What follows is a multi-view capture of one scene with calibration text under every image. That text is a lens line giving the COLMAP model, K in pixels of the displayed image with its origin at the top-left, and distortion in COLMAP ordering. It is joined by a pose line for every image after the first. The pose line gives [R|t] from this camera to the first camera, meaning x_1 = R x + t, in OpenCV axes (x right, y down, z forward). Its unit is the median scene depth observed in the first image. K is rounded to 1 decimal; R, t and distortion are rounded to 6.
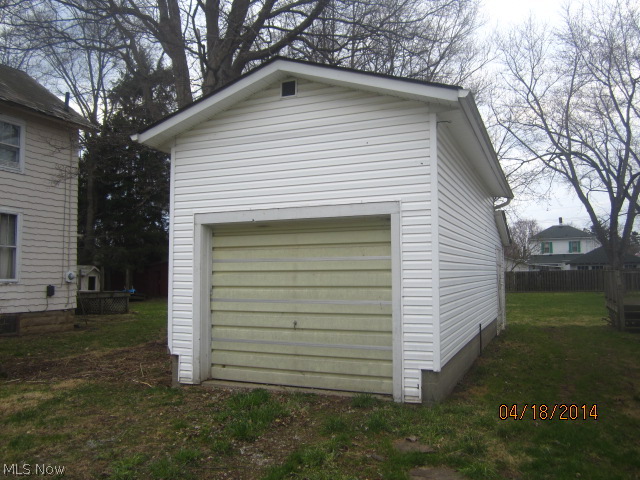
lens RADIAL K [[525.3, 0, 322.9], [0, 525.3, 241.1], [0, 0, 1]] dist [-0.044035, 0.016833]
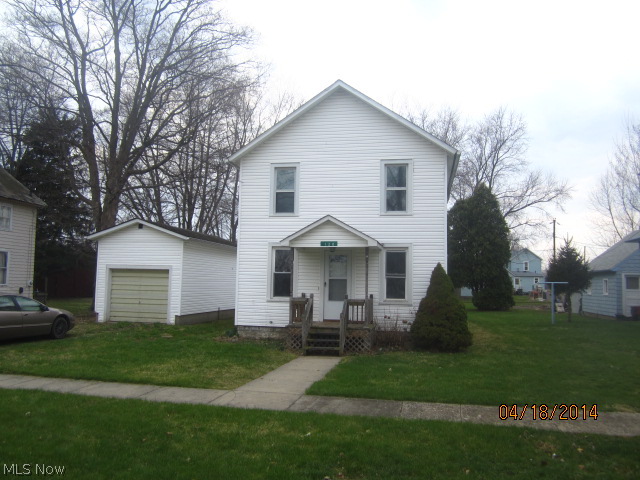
lens RADIAL K [[525.3, 0, 315.6], [0, 525.3, 239.6], [0, 0, 1]] dist [-0.044035, 0.016833]
pose [[0.980976, 0.041207, 0.189703, 0.357070], [-0.037511, 0.999031, -0.023035, -0.175481], [-0.190468, 0.015481, 0.981571, -2.168306]]
